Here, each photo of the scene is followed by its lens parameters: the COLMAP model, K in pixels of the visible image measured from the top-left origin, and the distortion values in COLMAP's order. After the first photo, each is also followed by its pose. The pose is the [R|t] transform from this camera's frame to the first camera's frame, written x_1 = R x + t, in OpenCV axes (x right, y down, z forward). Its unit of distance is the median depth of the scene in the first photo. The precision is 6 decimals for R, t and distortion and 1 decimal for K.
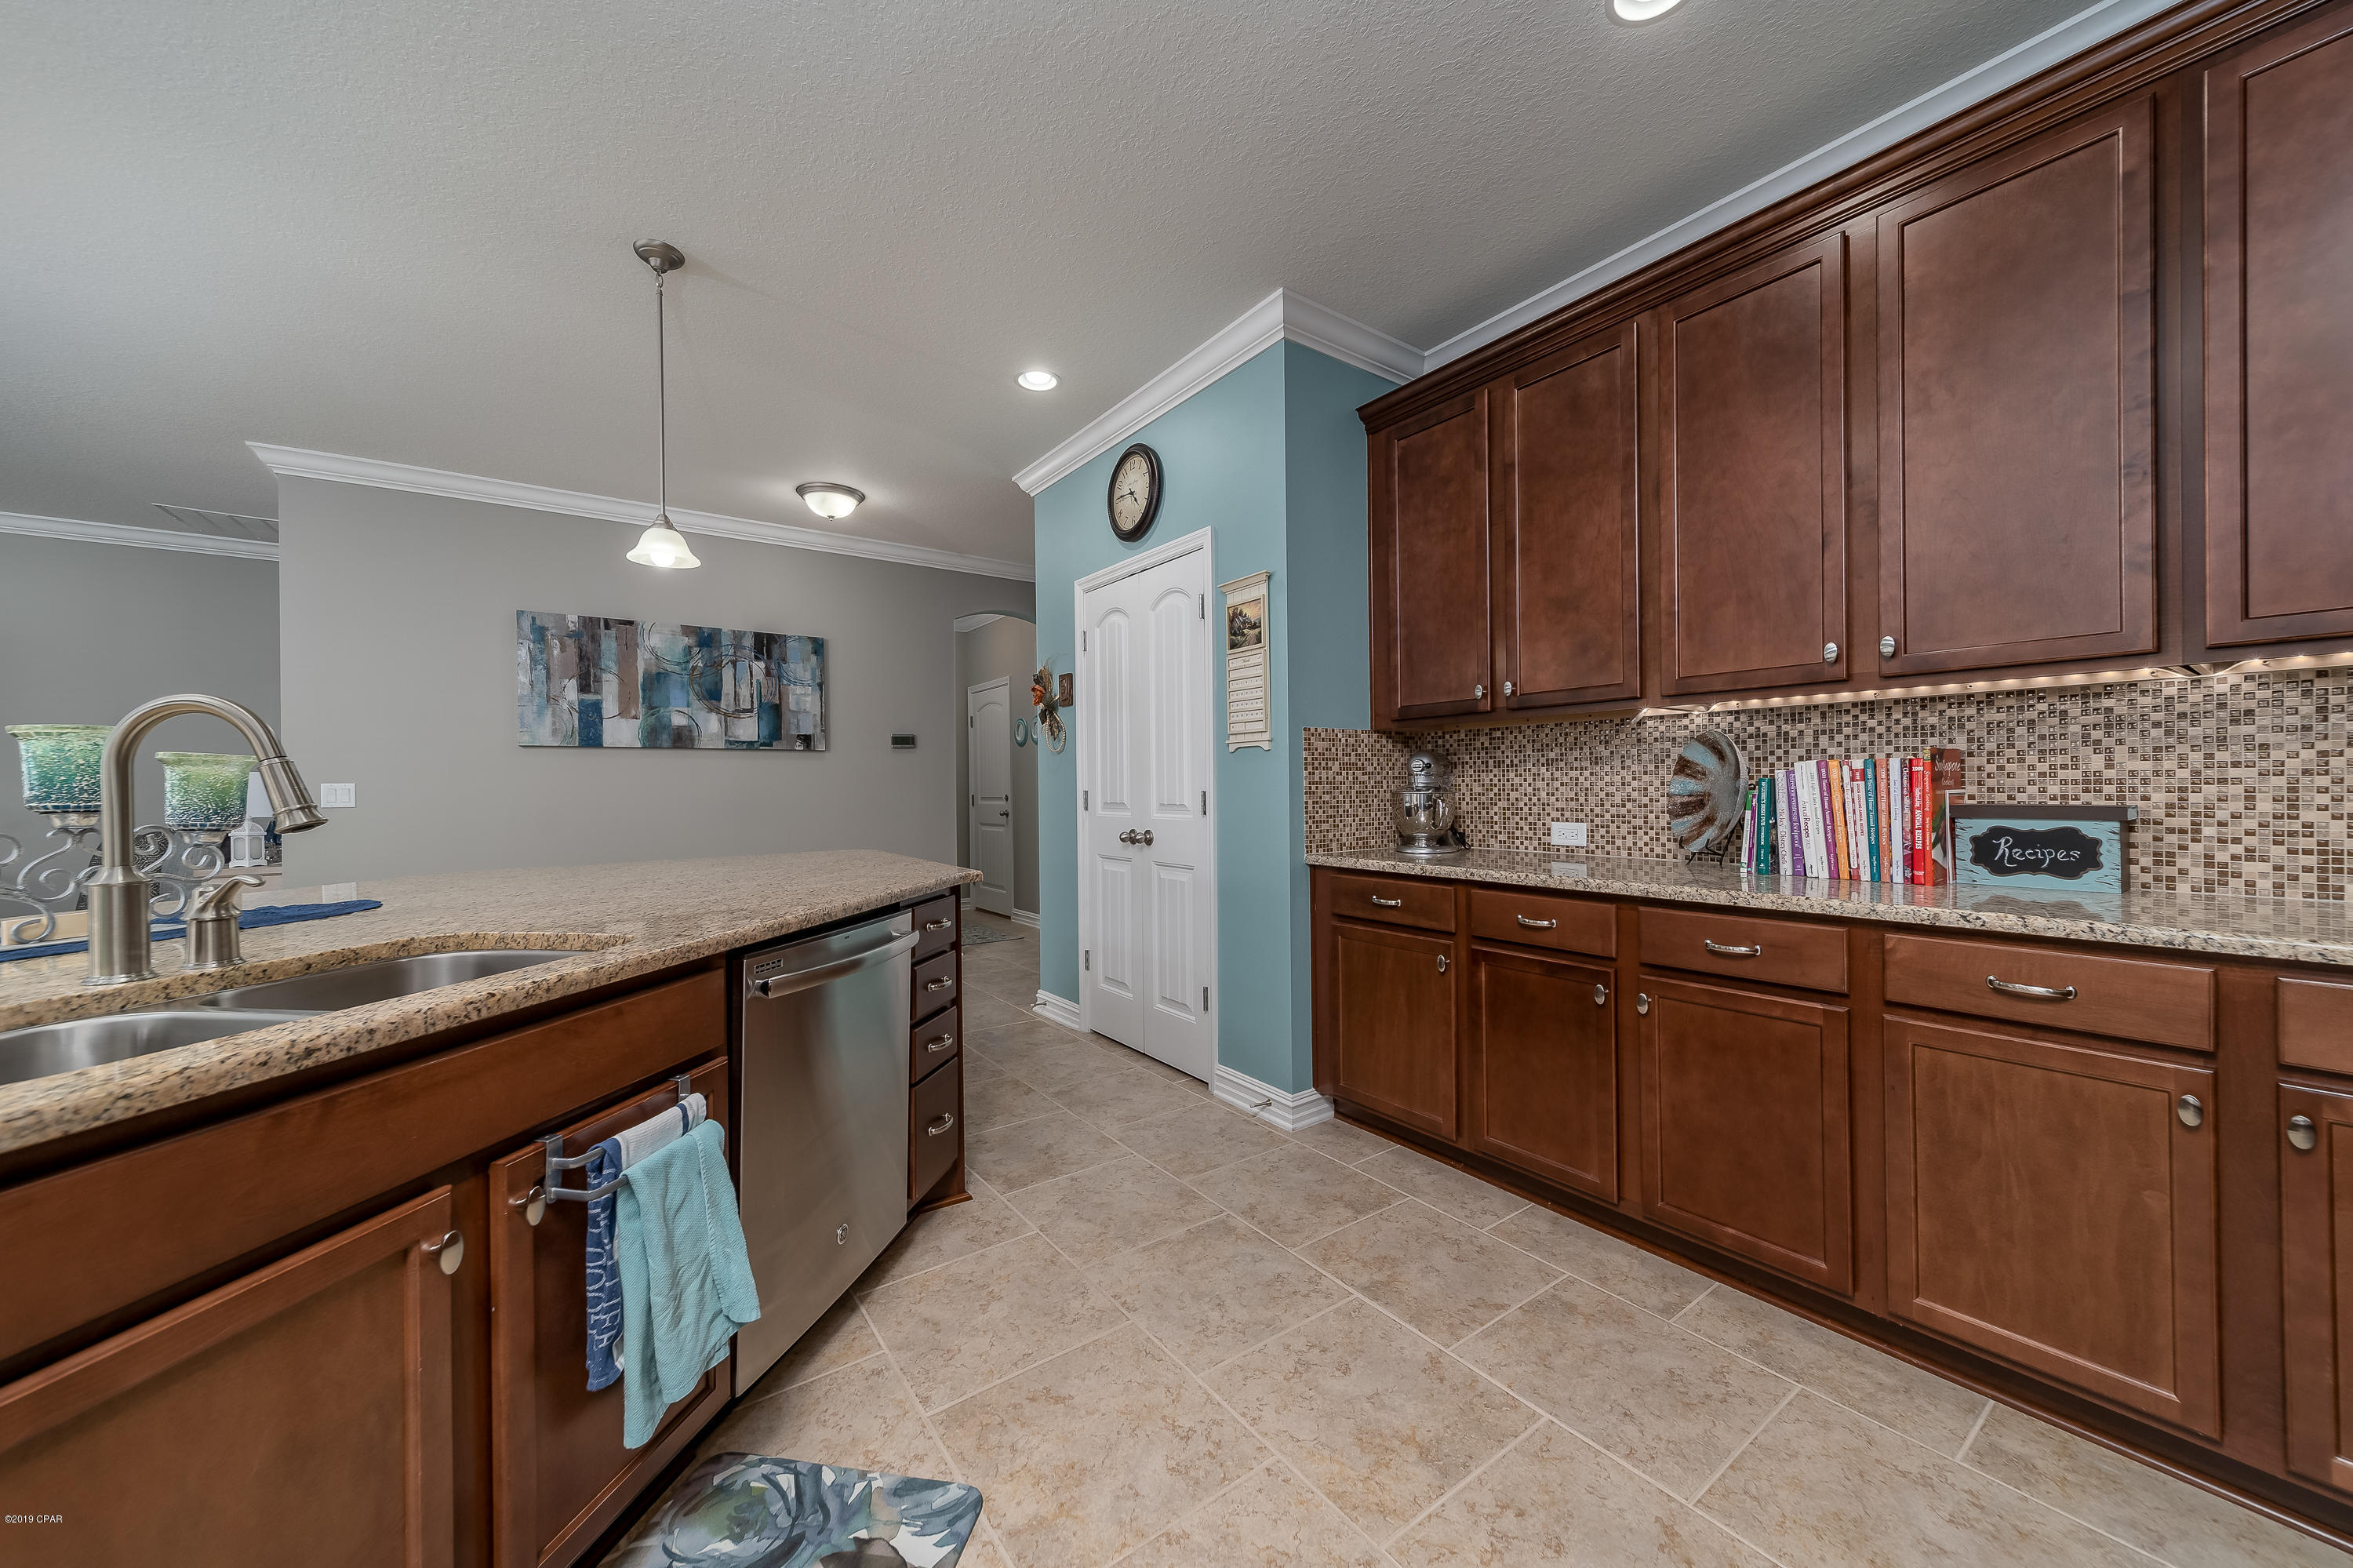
lens RADIAL K [[839.4, 0, 1179.2], [0, 839.4, 786.7], [0, 0, 1]] dist [0.000883, 0.000037]
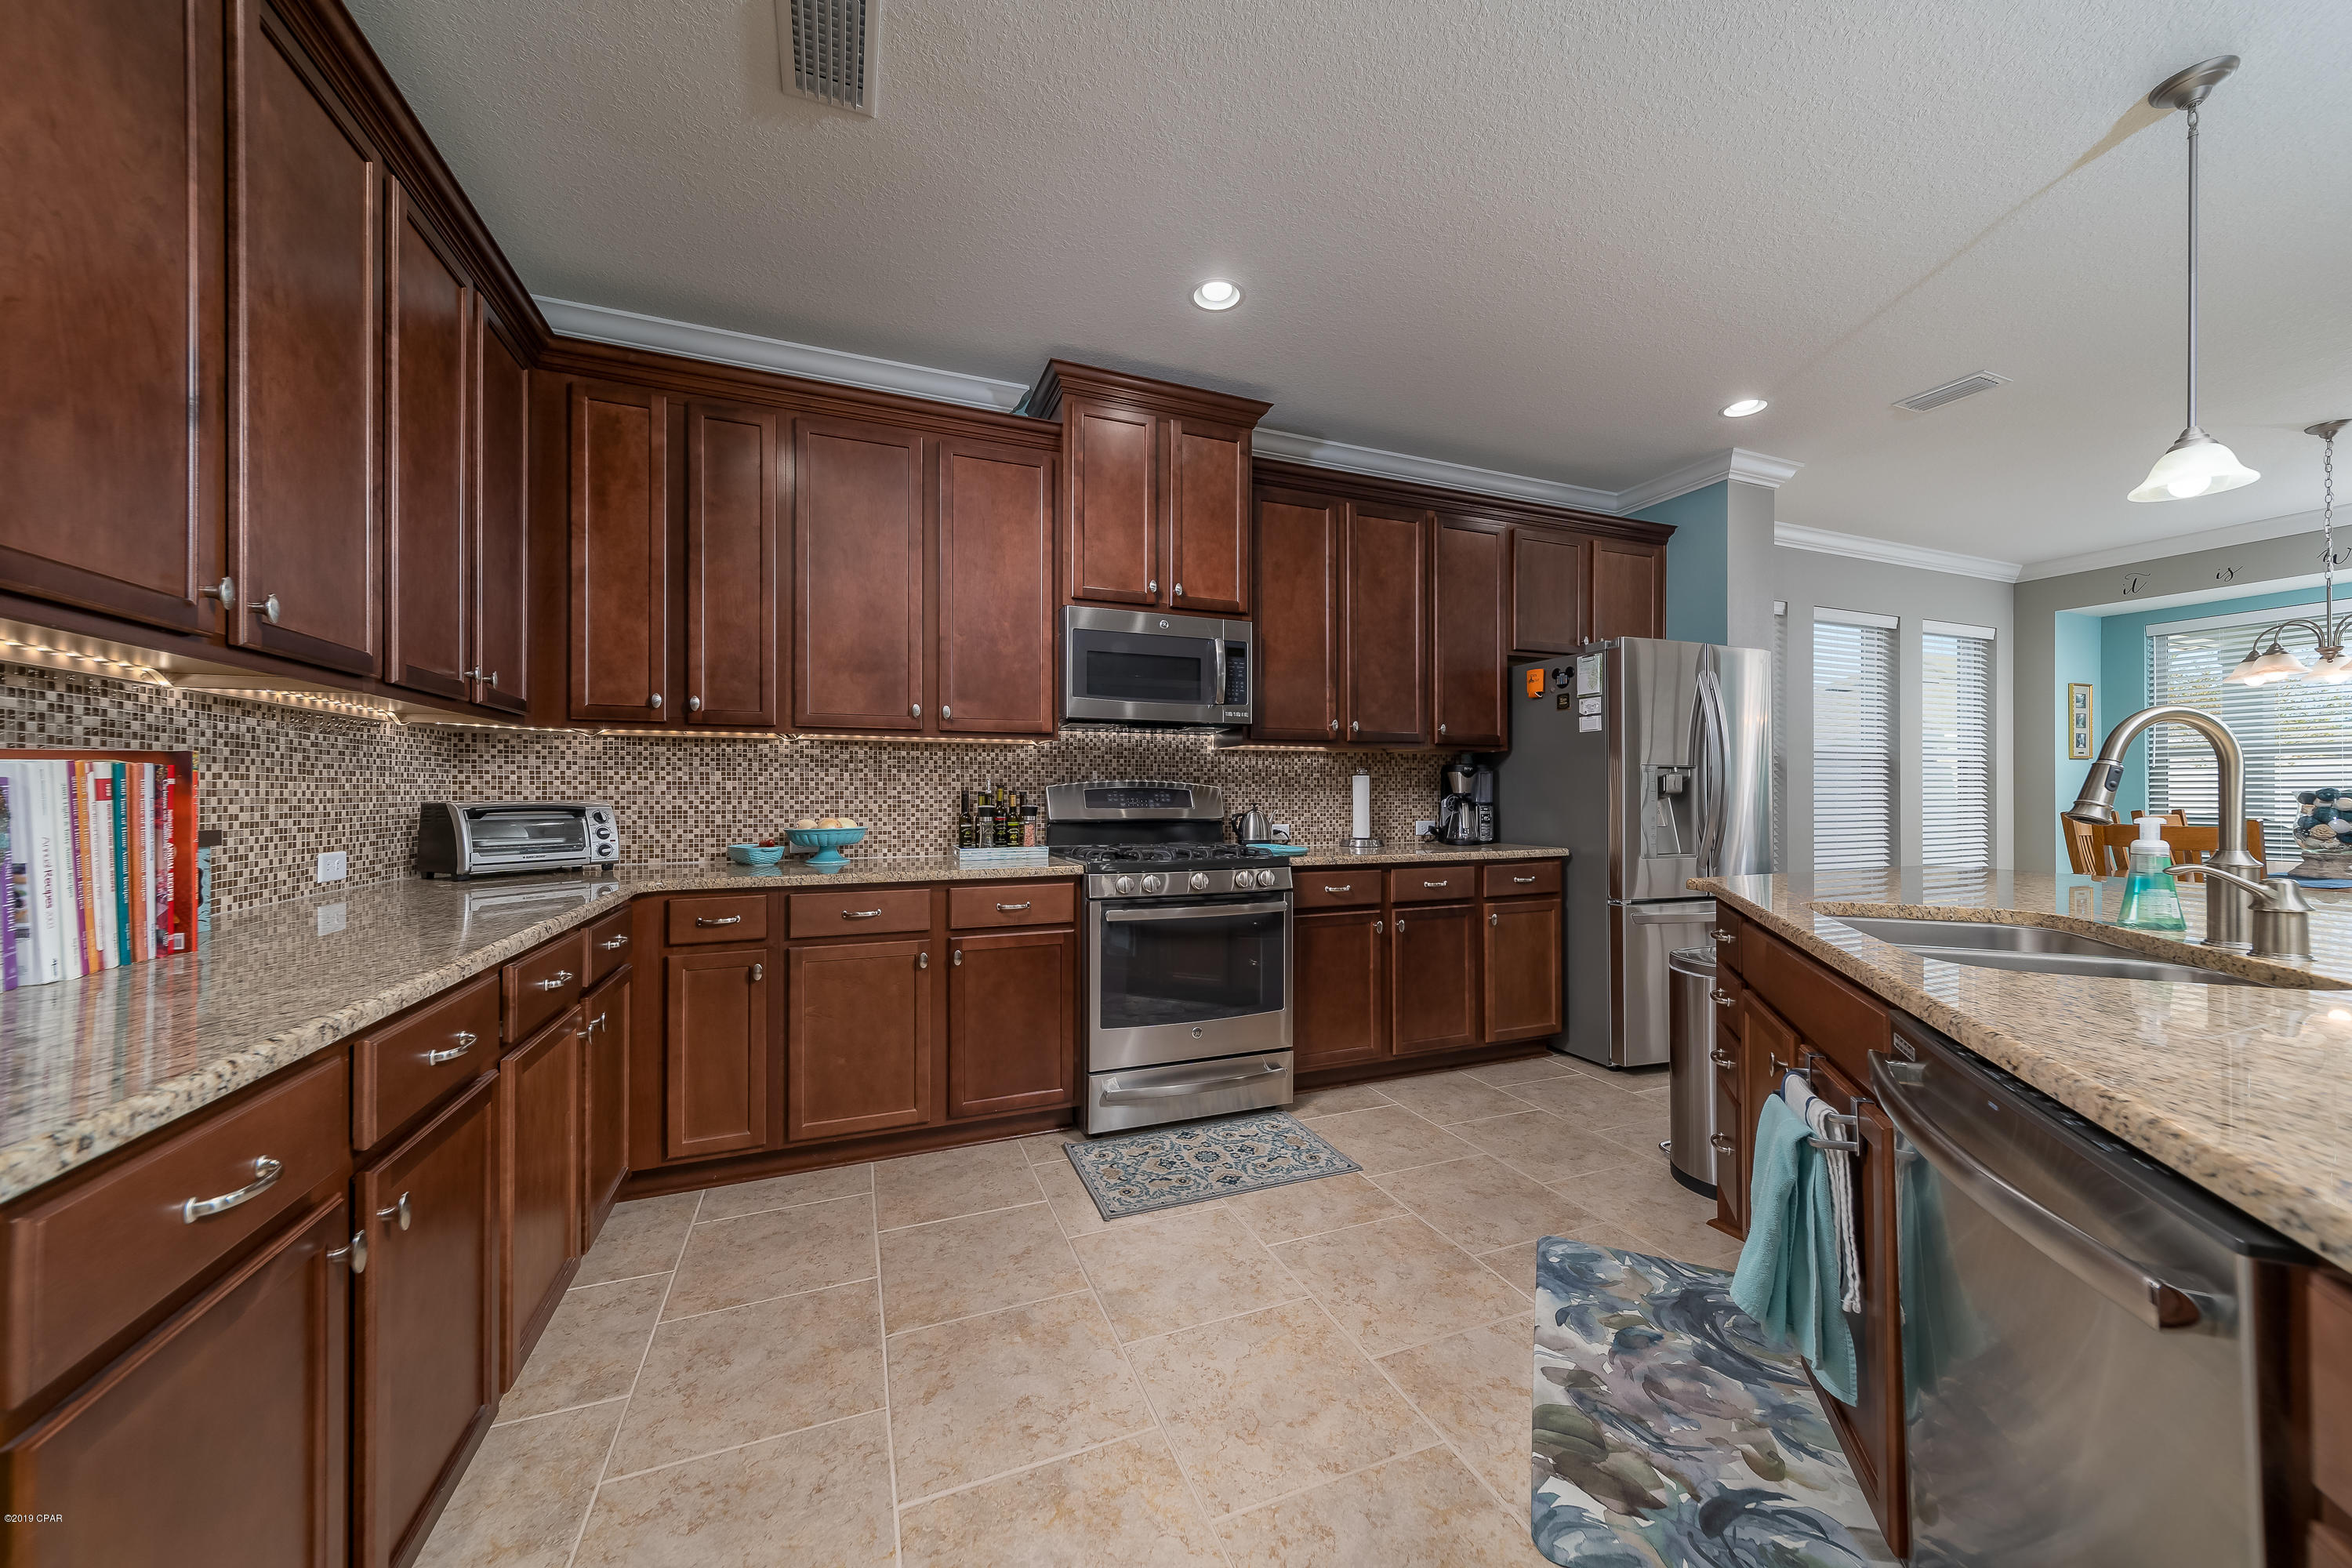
lens RADIAL K [[839.0, 0, 1182.1], [0, 839.0, 789.6], [0, 0, 1]] dist [0.000883, 0.000037]
pose [[-0.973569, 0.014825, 0.227911, -0.070713], [0.013330, 0.999878, -0.008096, 0.001469], [-0.228003, -0.004844, -0.973648, 1.872428]]
